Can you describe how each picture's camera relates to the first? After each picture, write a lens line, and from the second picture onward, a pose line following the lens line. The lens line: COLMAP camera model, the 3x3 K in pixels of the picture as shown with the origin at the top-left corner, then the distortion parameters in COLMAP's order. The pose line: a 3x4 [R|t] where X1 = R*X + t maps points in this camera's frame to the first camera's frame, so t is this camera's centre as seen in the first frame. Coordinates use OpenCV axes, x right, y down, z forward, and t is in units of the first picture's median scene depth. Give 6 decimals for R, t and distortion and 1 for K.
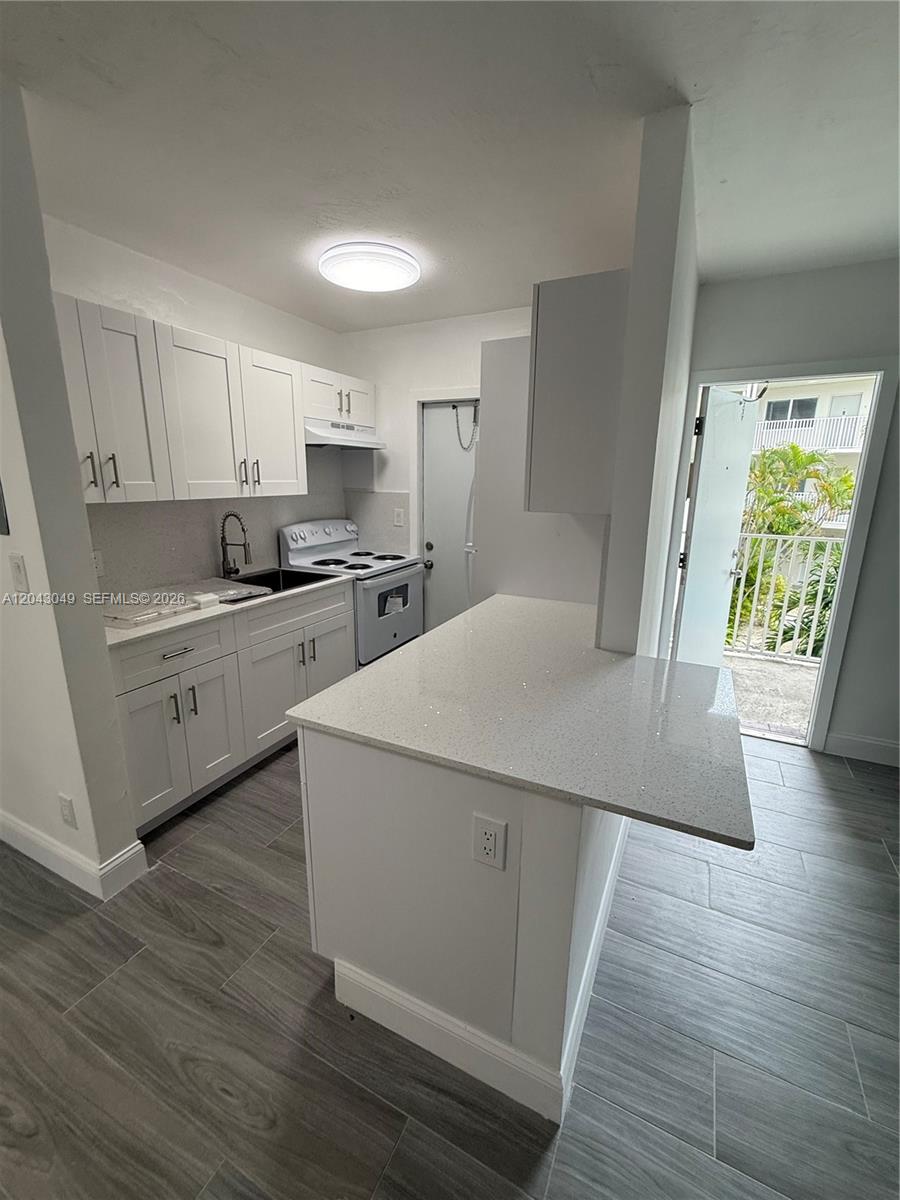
lens RADIAL K [[500.2, 0, 450.0], [0, 500.2, 600.0], [0, 0, 1]] dist [0.008524, 0.000173]
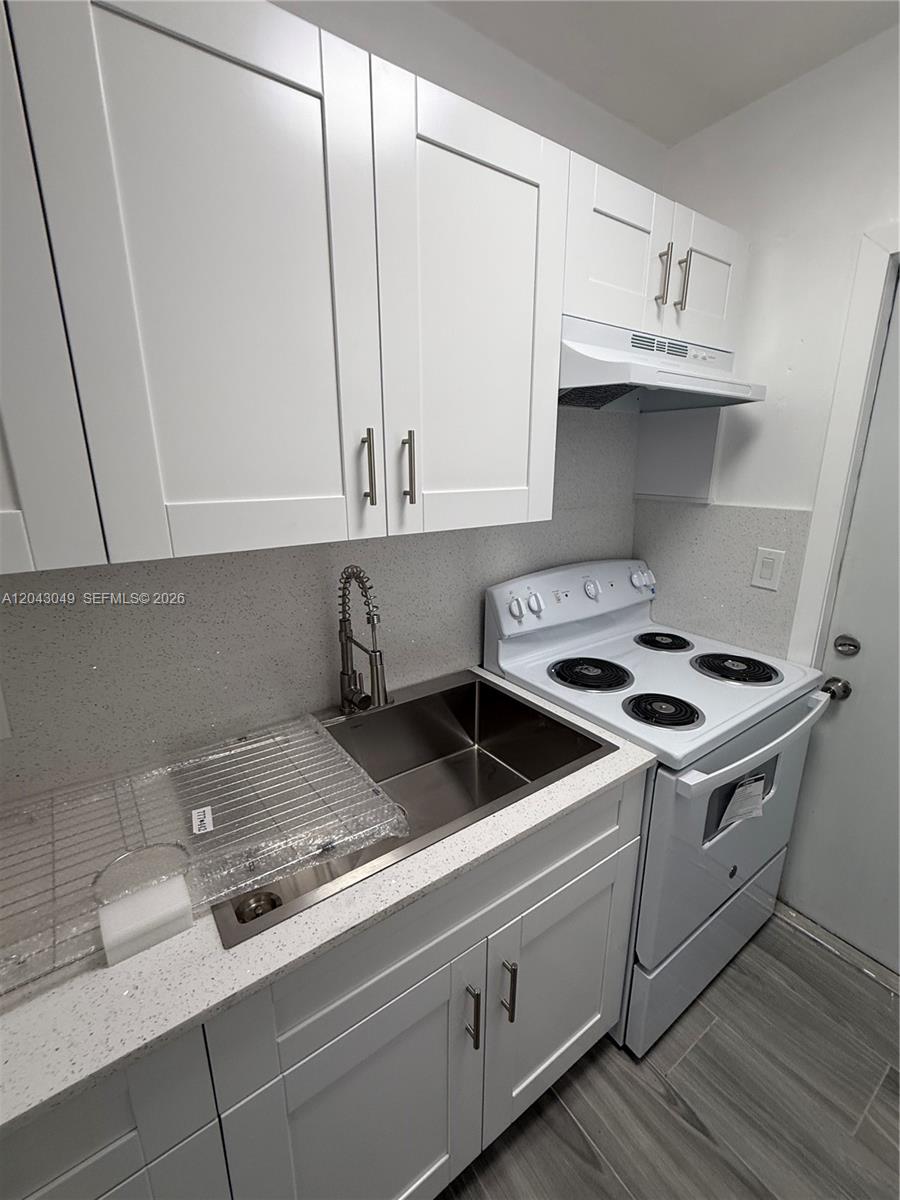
lens RADIAL K [[500.2, 0, 450.0], [0, 500.2, 600.0], [0, 0, 1]] dist [0.008524, 0.000173]
pose [[0.872465, 0.110076, -0.476118, -0.148213], [-0.101108, 0.993880, 0.044503, -0.147193], [0.478103, 0.009312, 0.878255, 0.573193]]
